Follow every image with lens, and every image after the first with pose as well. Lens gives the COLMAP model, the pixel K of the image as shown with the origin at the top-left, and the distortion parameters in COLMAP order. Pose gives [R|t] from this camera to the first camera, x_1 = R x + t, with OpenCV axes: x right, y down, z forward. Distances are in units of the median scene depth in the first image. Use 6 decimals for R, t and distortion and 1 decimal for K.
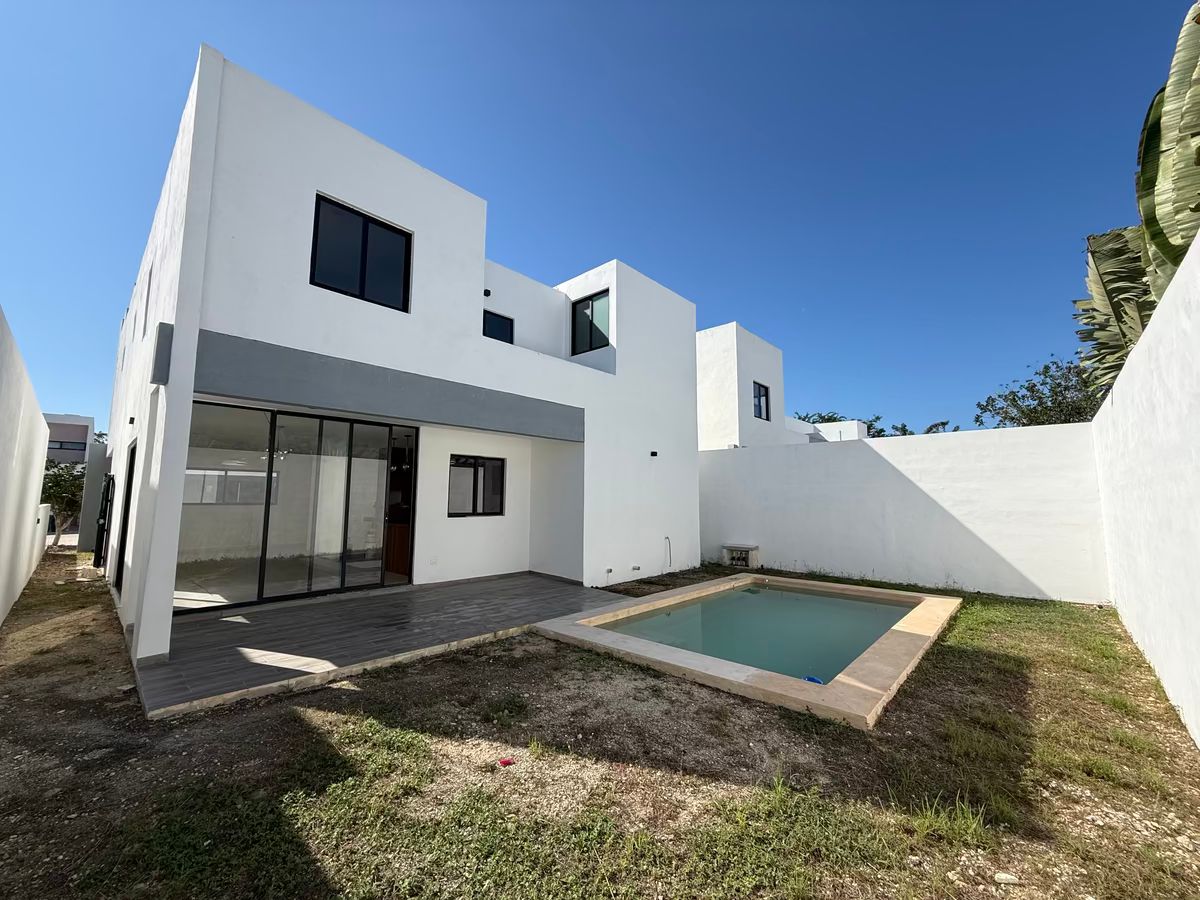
lens RADIAL K [[479.4, 0, 600.6], [0, 479.4, 450.3], [0, 0, 1]] dist [-0.002724, 0.000539]
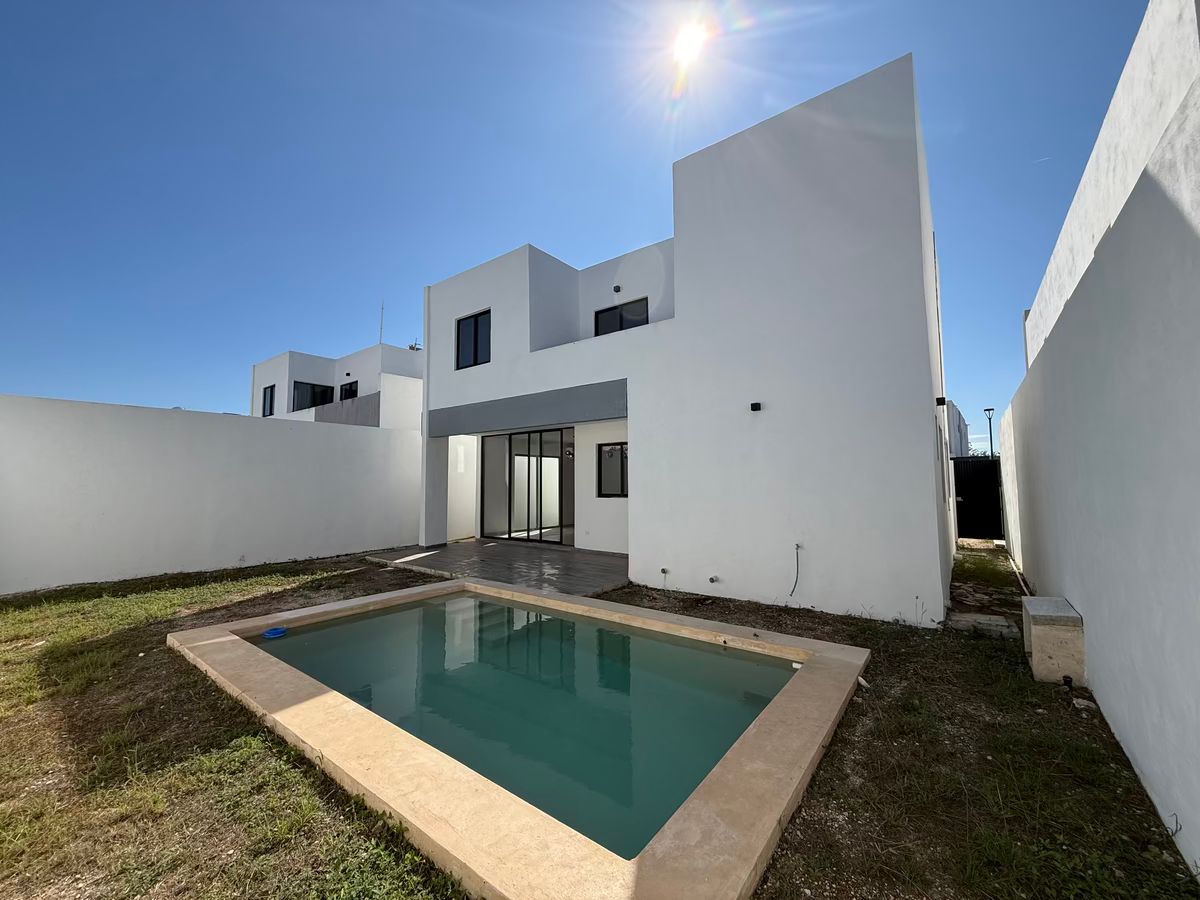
lens RADIAL K [[479.4, 0, 600.0], [0, 479.4, 446.6], [0, 0, 1]] dist [-0.002724, 0.000539]
pose [[0.089555, -0.081680, -0.992627, 0.906383], [0.104829, 0.991869, -0.072160, 0.105278], [0.990450, -0.097594, 0.097389, 0.937835]]
